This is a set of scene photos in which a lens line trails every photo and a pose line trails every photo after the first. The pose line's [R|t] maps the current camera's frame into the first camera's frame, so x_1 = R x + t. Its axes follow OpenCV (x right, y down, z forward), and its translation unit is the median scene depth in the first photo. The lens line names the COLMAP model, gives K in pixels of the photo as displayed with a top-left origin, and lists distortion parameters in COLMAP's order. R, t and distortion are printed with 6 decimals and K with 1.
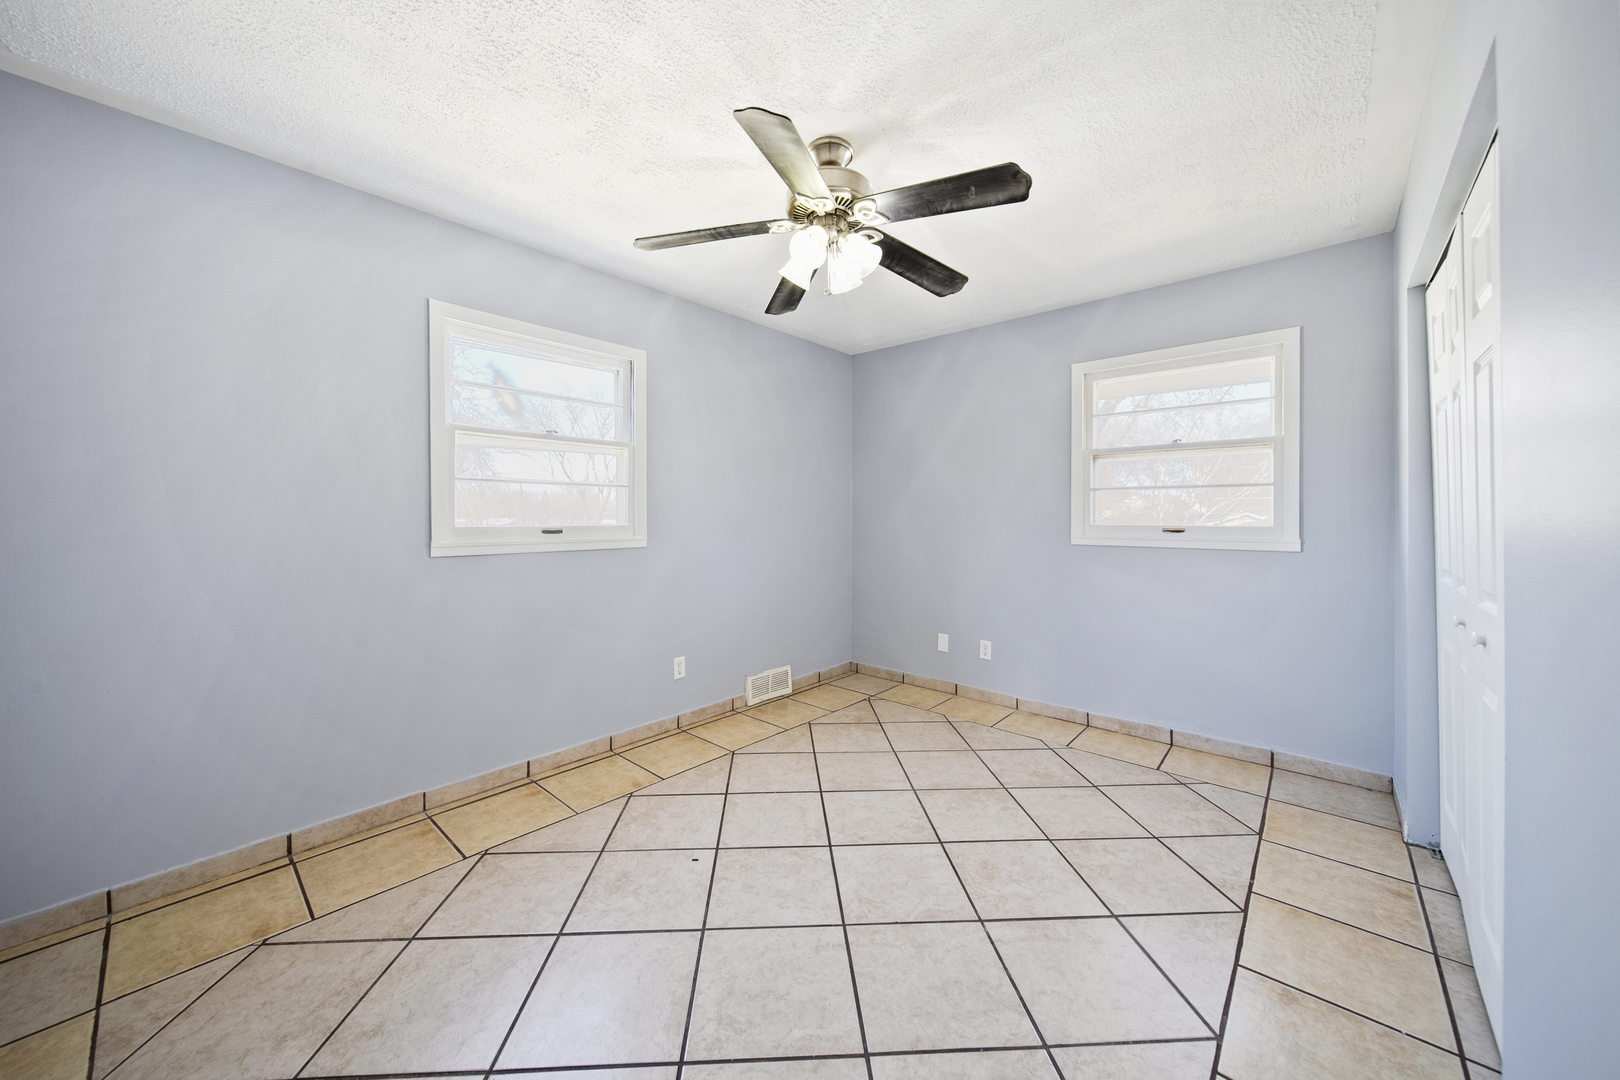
lens RADIAL K [[574.8, 0, 797.3], [0, 574.8, 524.1], [0, 0, 1]] dist [-0.000152, -0.000411]
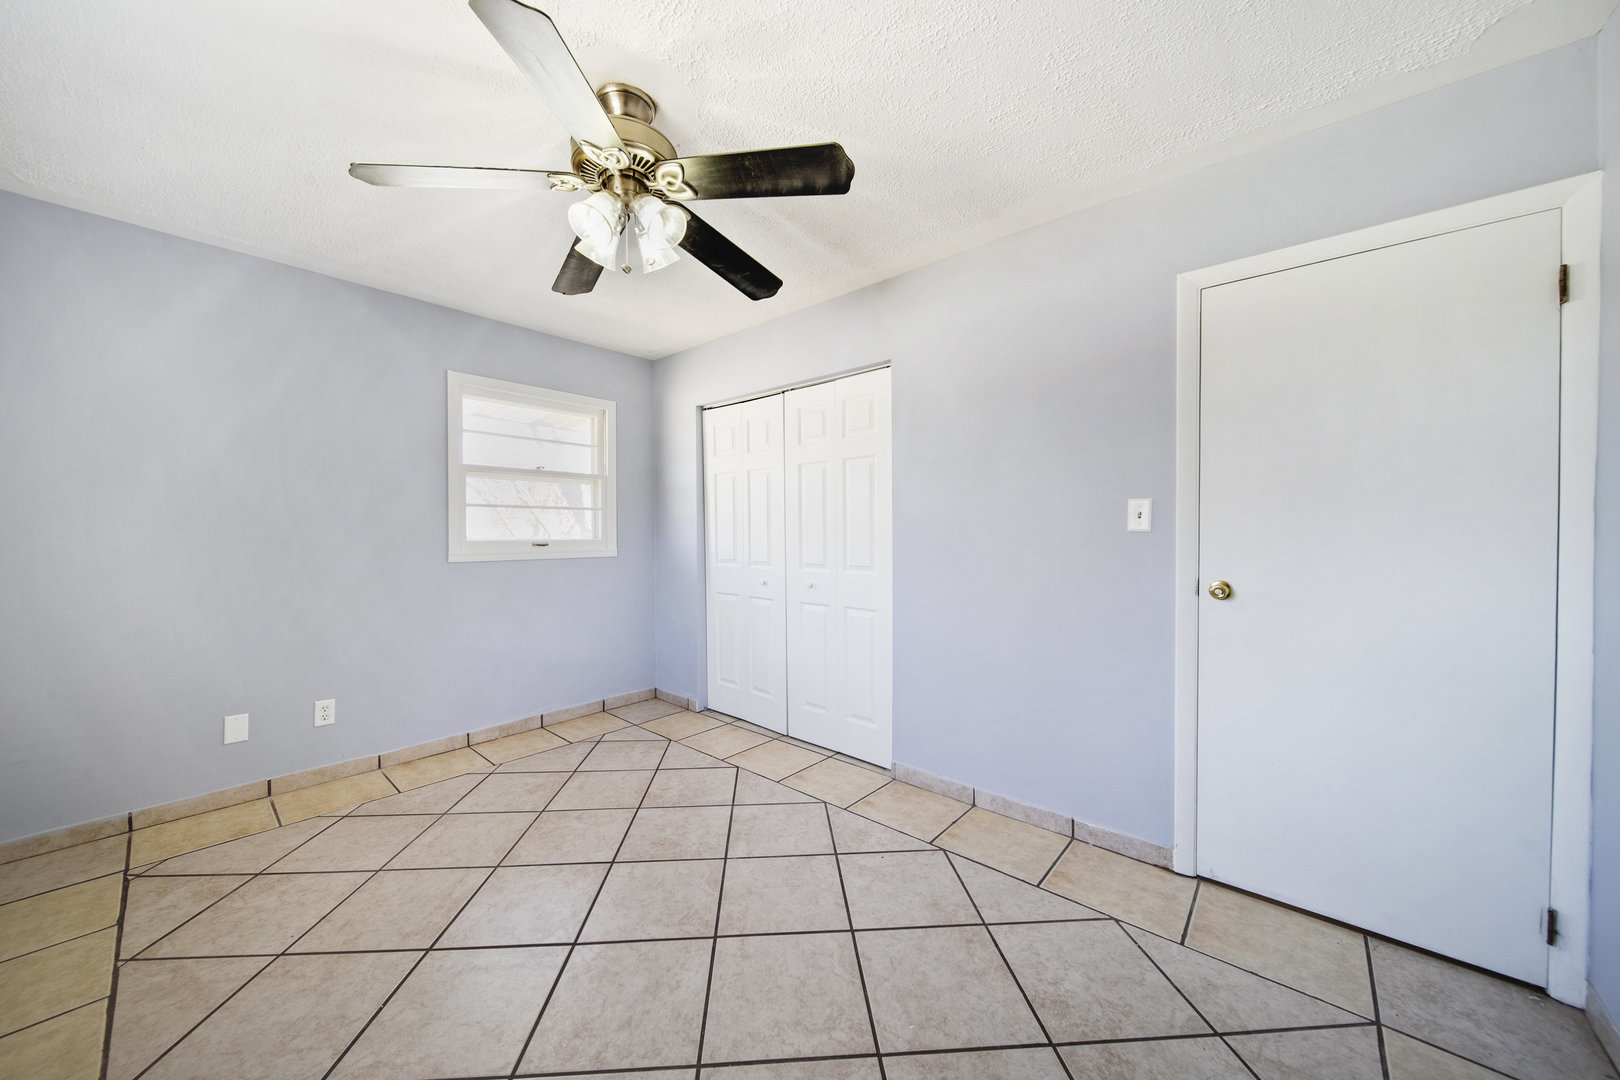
lens RADIAL K [[563.8, 0, 812.3], [0, 563.8, 536.8], [0, 0, 1]] dist [0.005643, -0.000487]
pose [[-0.023060, -0.007186, 0.999708, -0.531333], [0.013090, 0.999886, 0.007489, -0.005644], [-0.999648, 0.013259, -0.022964, 0.492759]]
